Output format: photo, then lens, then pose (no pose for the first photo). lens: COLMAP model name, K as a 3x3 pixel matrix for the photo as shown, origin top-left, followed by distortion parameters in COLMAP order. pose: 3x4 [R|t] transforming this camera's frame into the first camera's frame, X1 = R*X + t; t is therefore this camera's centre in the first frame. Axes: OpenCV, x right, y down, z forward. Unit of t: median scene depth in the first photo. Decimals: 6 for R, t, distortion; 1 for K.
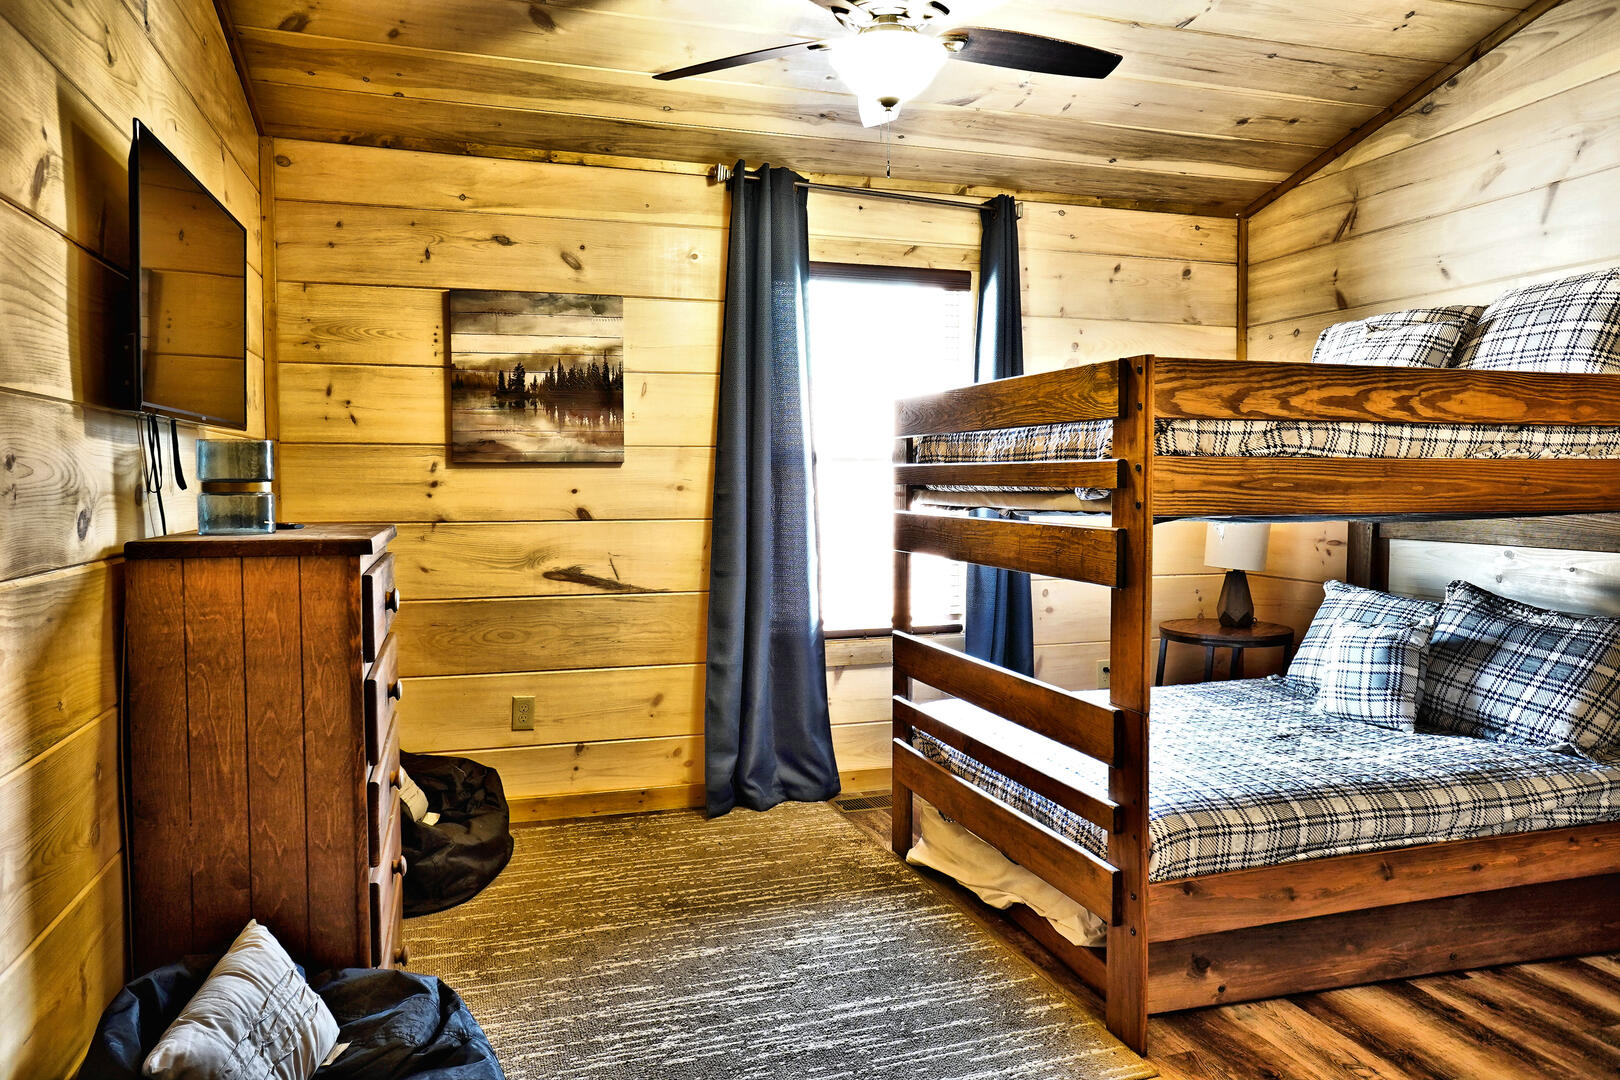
lens RADIAL K [[1102.5, 0, 810.4], [0, 1102.5, 532.7], [0, 0, 1]] dist [-0.068135, 0.091674]
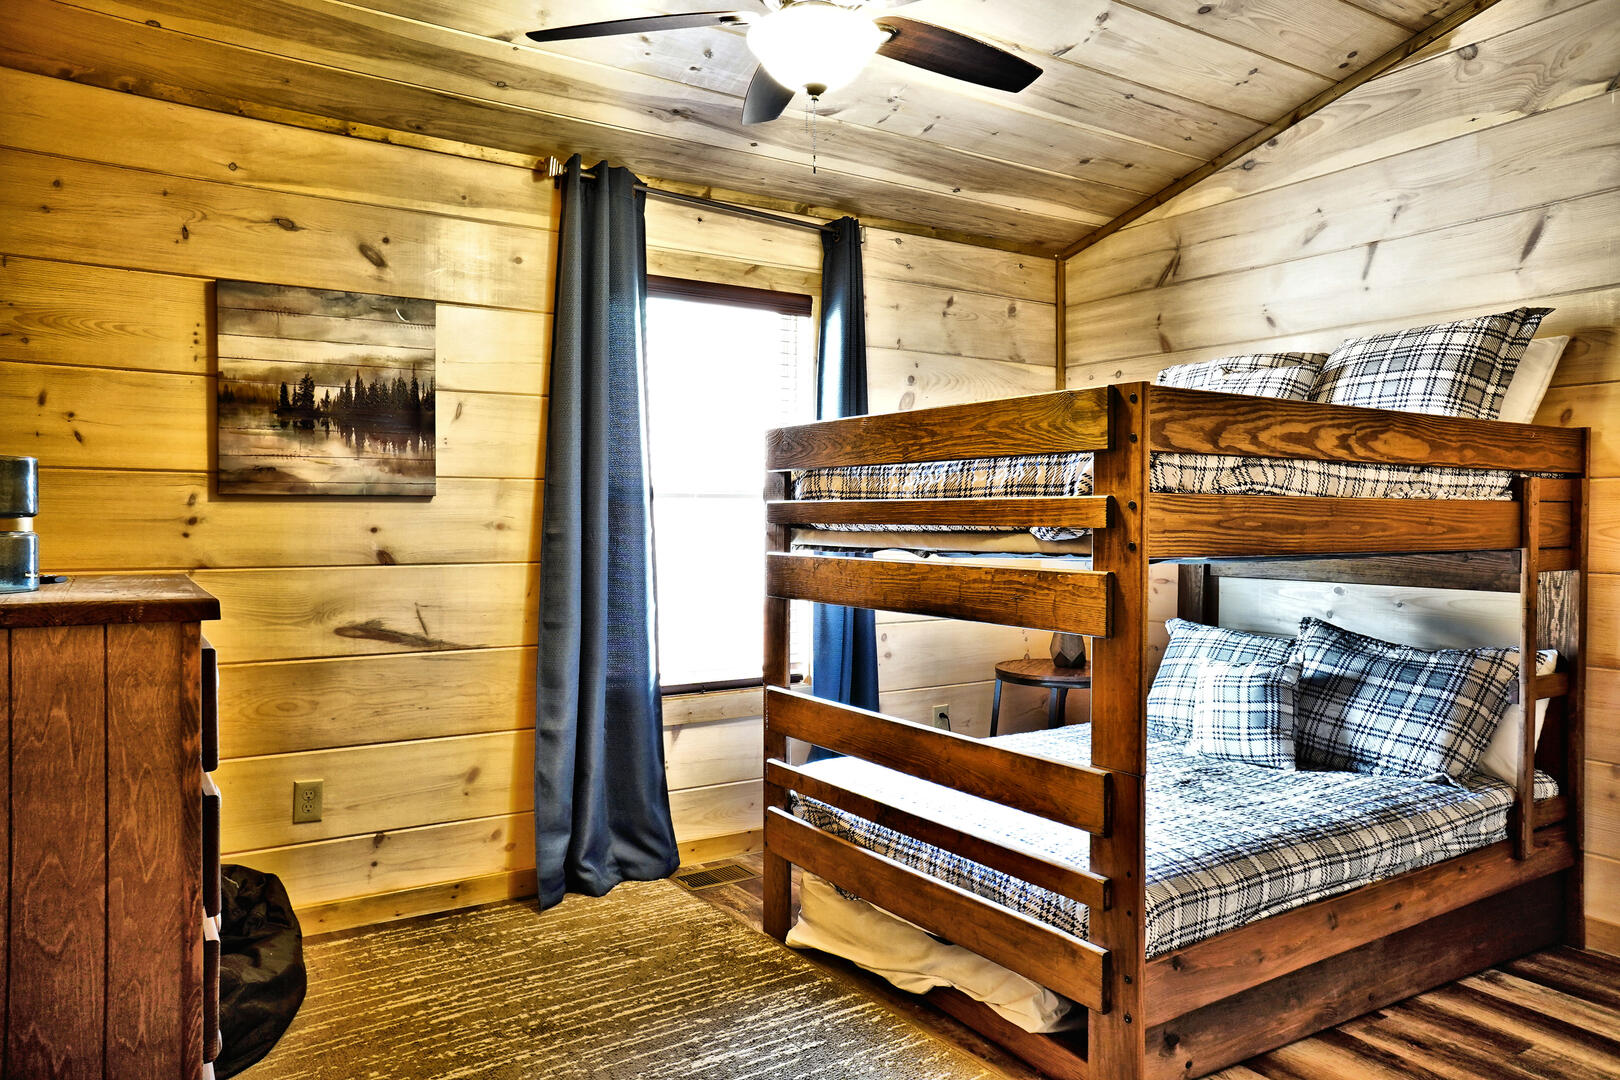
lens RADIAL K [[1100.6, 0, 810.0], [0, 1100.6, 540.0], [0, 0, 1]] dist [-0.066192, 0.087617]
pose [[0.964084, -0.001495, 0.265594, -0.131099], [0.008997, 0.999594, -0.027034, -0.005464], [-0.265446, 0.028453, 0.963706, 0.128392]]
